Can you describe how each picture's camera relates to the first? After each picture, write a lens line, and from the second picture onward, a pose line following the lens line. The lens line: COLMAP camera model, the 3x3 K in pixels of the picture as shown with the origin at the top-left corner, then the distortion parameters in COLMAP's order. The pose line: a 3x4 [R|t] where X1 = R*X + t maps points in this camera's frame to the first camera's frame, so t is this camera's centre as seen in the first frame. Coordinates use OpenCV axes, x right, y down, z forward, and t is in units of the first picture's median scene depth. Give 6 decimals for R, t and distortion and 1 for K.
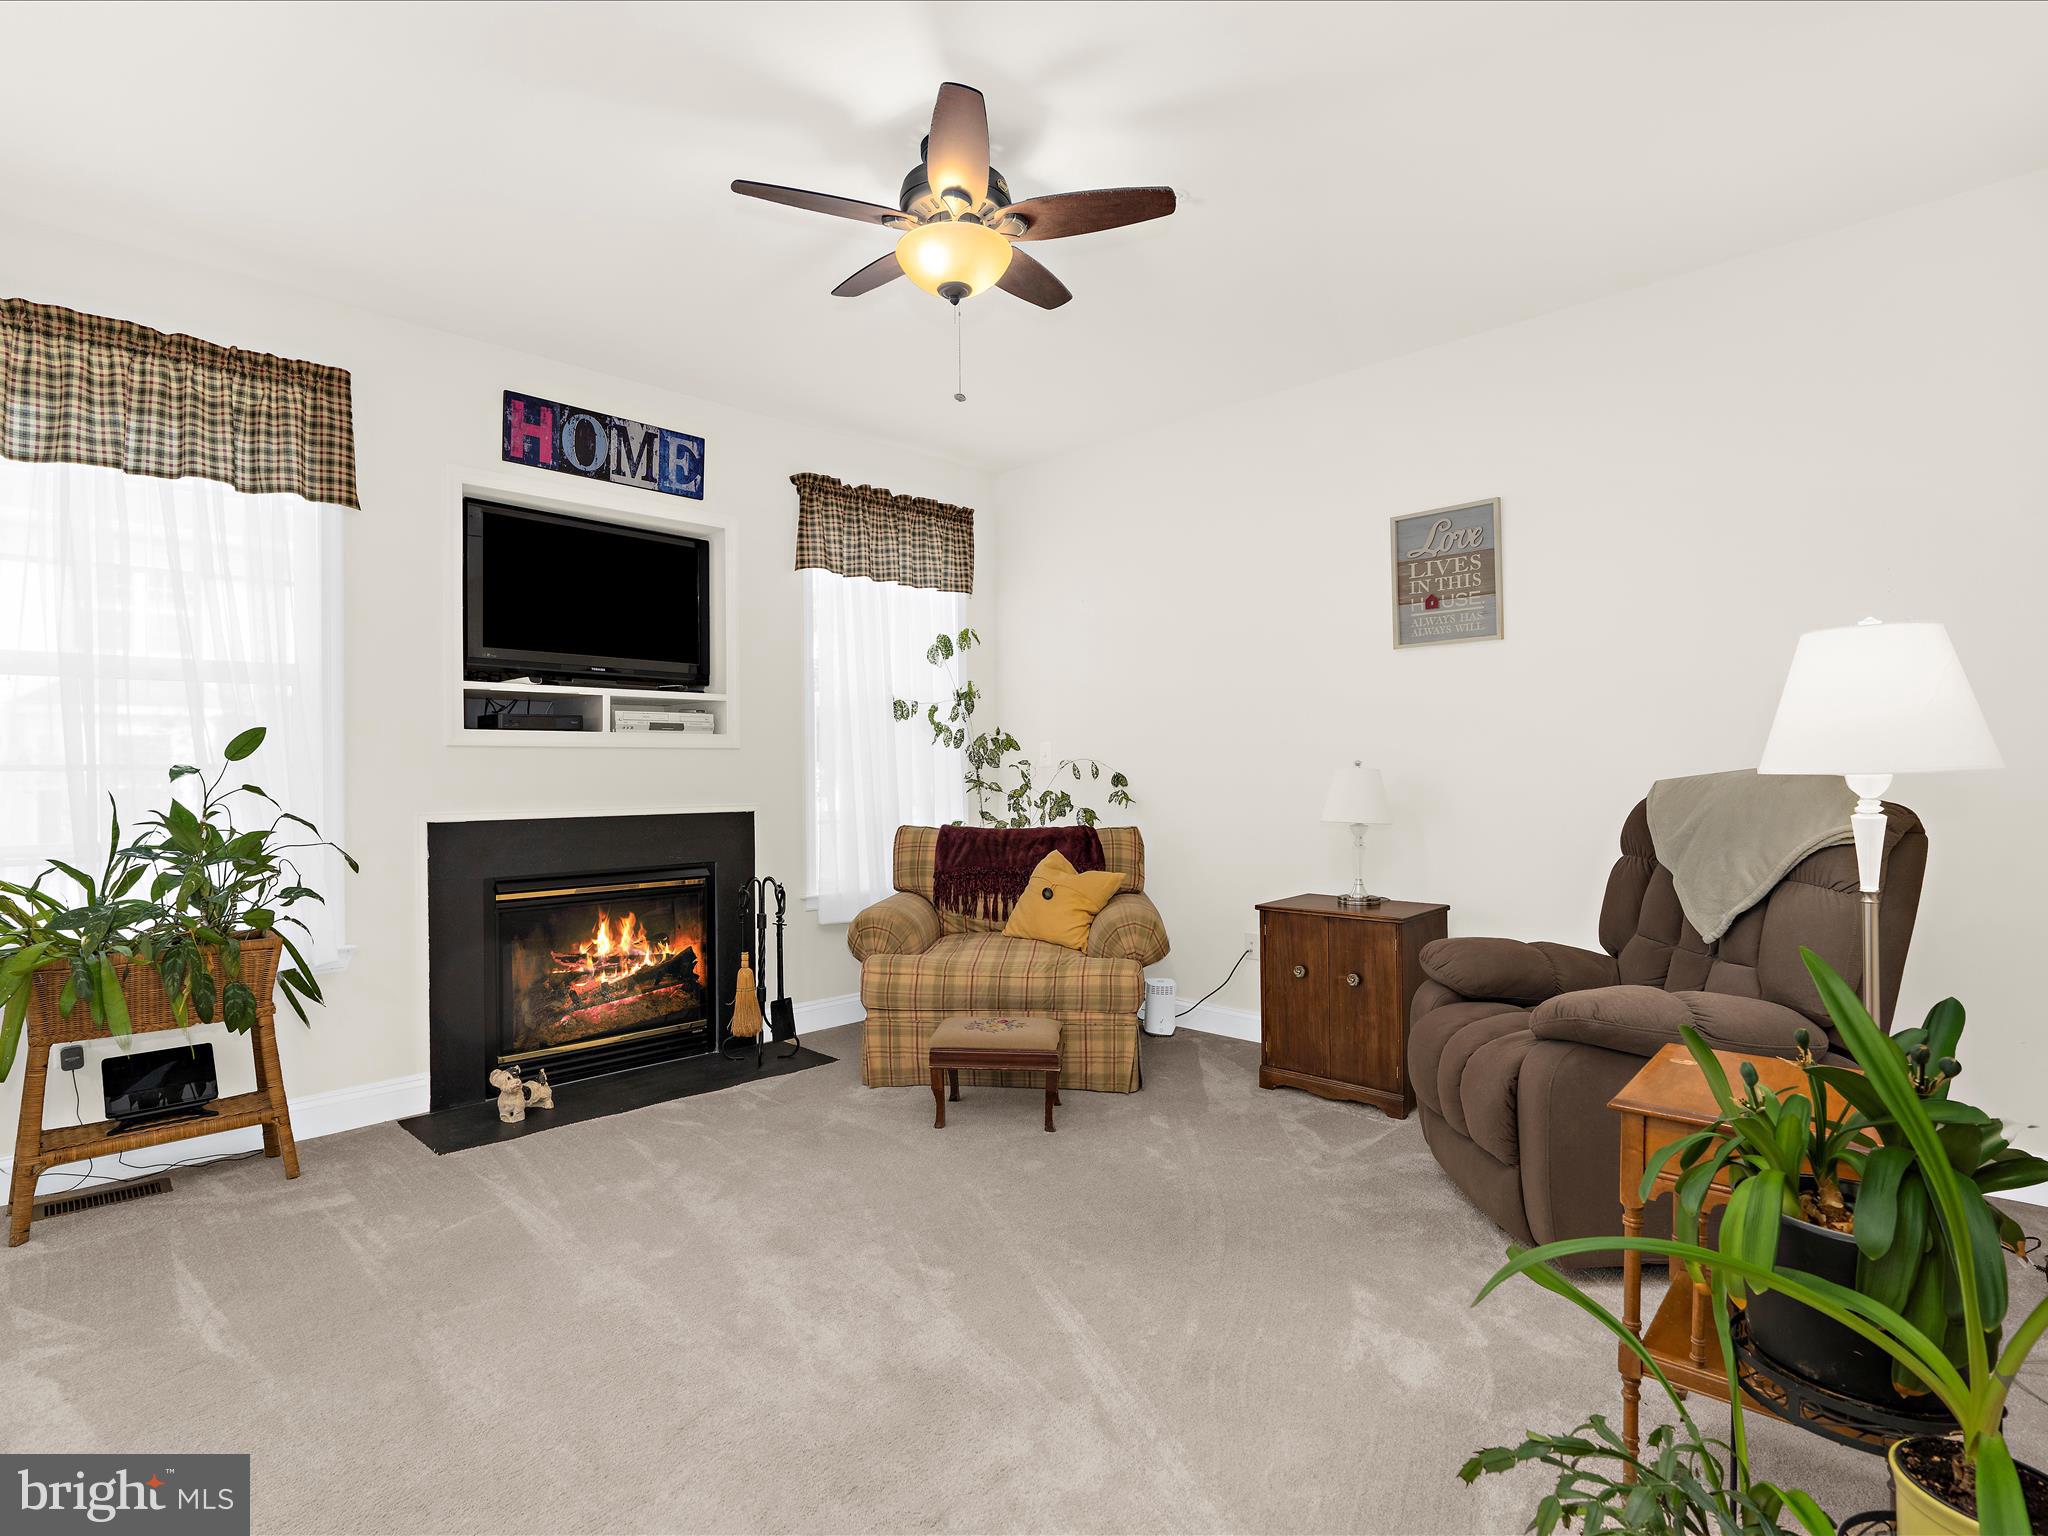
lens RADIAL K [[1058.9, 0, 1024.0], [0, 1058.9, 768.0], [0, 0, 1]] dist [-0.009565, 0.002120]
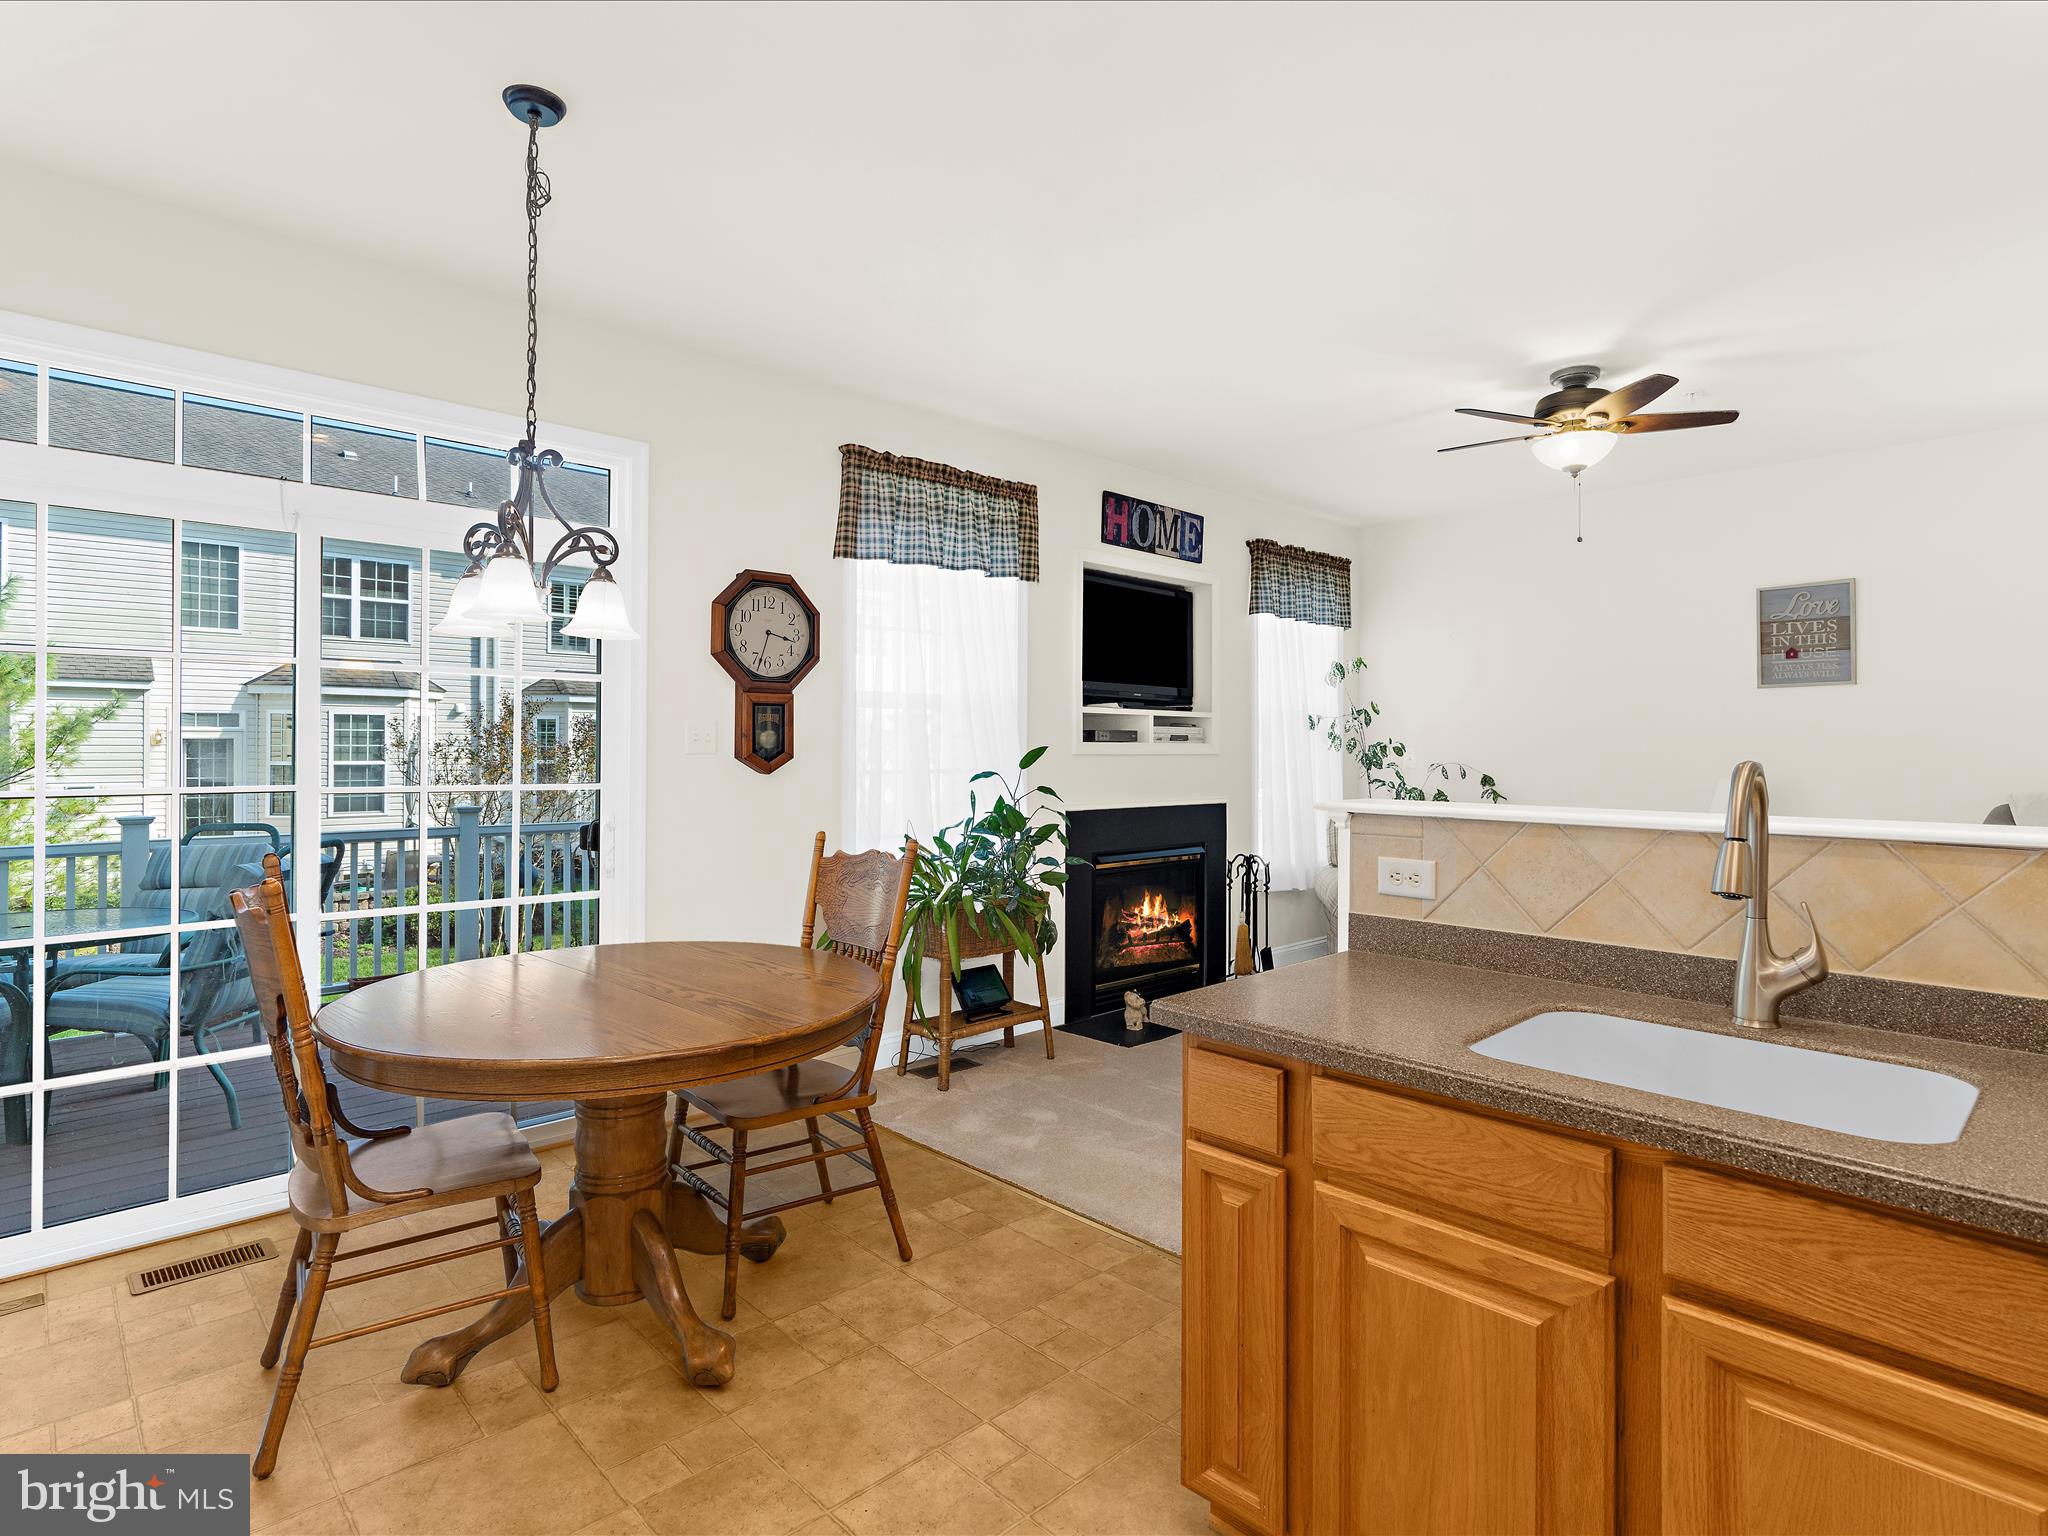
lens RADIAL K [[1091.4, 0, 1028.6], [0, 1091.4, 742.0], [0, 0, 1]] dist [-0.001086, 0.000425]
pose [[0.999734, 0.012244, -0.019544, -0.552670], [-0.012296, 0.999921, -0.002530, -0.031961], [0.019511, 0.002769, 0.999806, -0.390890]]
